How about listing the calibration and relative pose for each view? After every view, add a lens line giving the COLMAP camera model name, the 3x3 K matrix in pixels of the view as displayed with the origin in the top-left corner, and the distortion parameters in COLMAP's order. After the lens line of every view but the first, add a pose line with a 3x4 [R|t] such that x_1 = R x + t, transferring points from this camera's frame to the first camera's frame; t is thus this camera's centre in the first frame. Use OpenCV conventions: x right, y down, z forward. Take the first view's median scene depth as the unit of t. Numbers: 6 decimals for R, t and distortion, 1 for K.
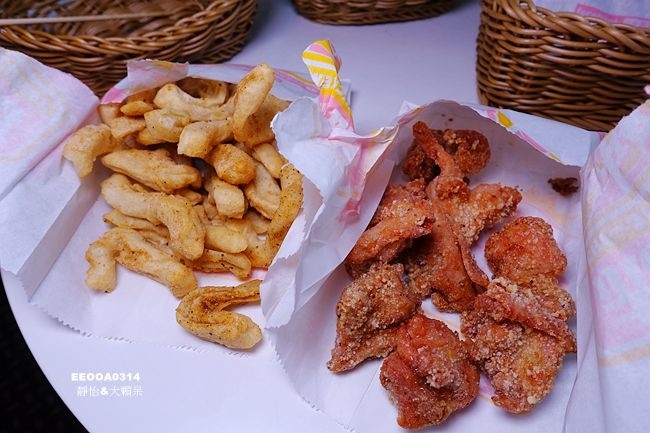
lens RADIAL K [[437.8, 0, 327.4], [0, 437.8, 213.9], [0, 0, 1]] dist [-0.005001, -0.018490]
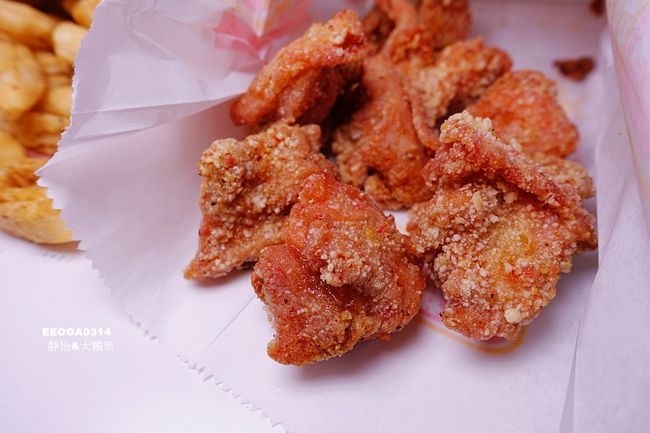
lens RADIAL K [[437.8, 0, 327.4], [0, 437.8, 213.9], [0, 0, 1]] dist [-0.005001, -0.018490]
pose [[0.999305, 0.029149, -0.023225, 0.224098], [-0.030000, 0.998857, -0.037206, 0.295395], [0.022114, 0.037877, 0.999038, 0.405393]]
